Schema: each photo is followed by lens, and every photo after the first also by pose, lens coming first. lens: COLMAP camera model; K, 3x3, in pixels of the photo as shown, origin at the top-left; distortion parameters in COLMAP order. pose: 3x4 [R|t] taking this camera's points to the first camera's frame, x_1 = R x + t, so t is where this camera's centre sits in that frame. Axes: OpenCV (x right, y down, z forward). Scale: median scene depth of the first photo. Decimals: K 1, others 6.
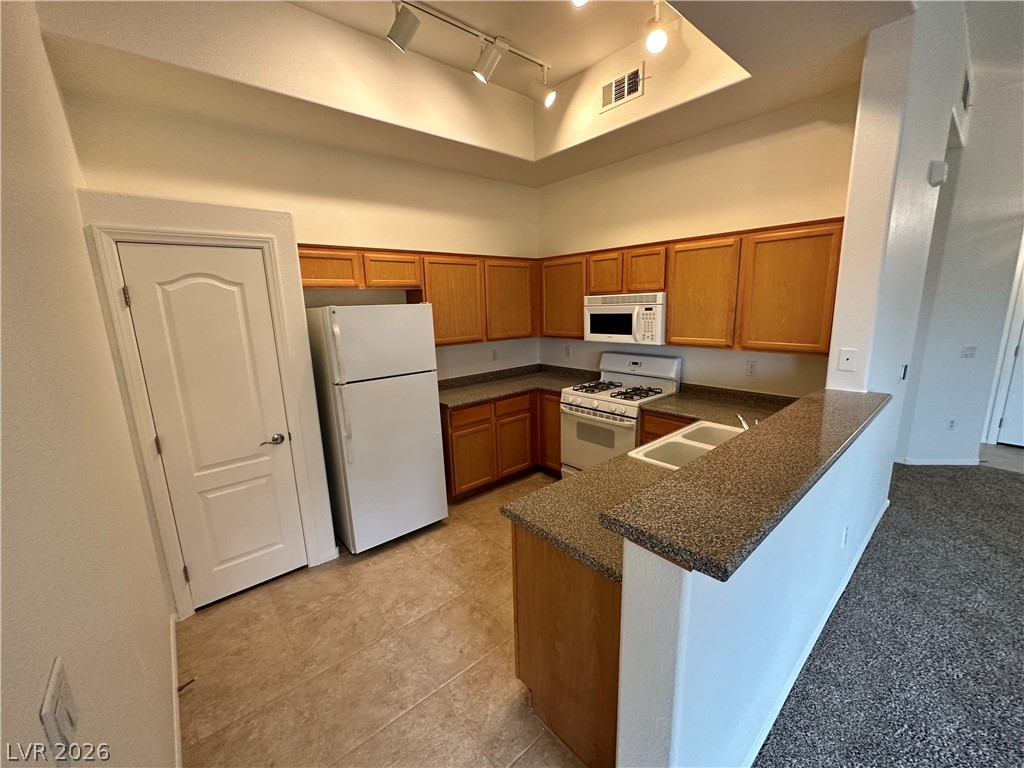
lens RADIAL K [[410.2, 0, 515.2], [0, 410.2, 384.1], [0, 0, 1]] dist [-0.000277, -0.000334]
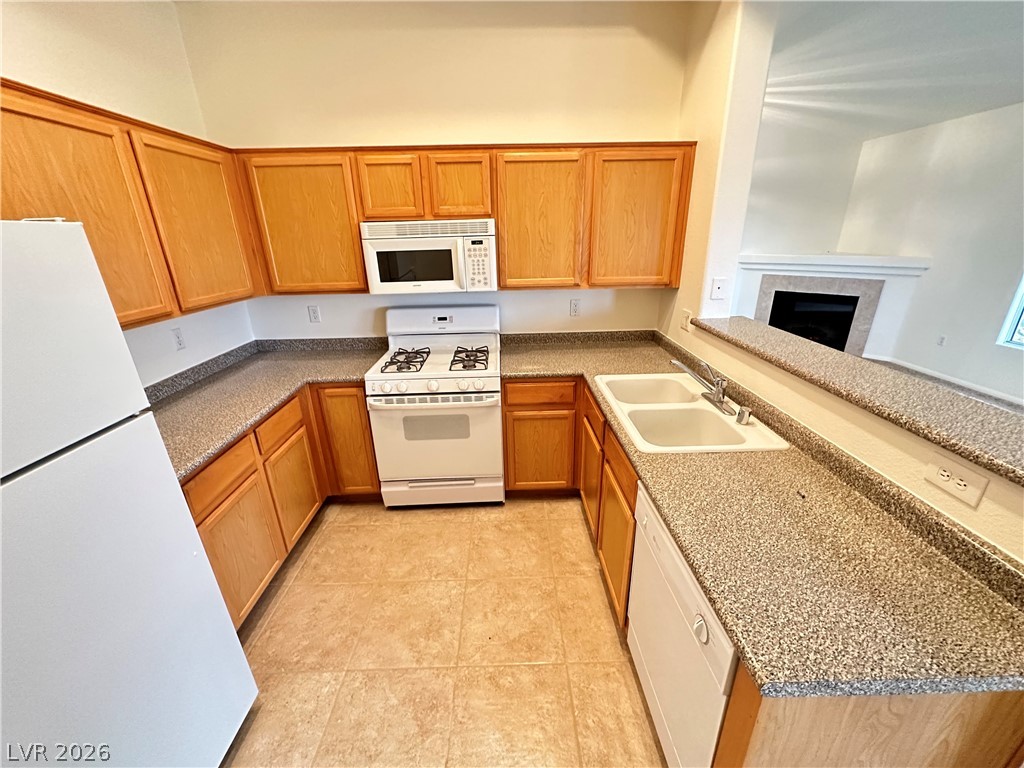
lens RADIAL K [[410.2, 0, 512.4], [0, 410.2, 383.0], [0, 0, 1]] dist [-0.000277, -0.000334]
pose [[0.640604, -0.249995, 0.726036, -0.219770], [0.153036, 0.968116, 0.198321, -0.070474], [-0.752467, -0.015936, 0.658438, 0.434698]]
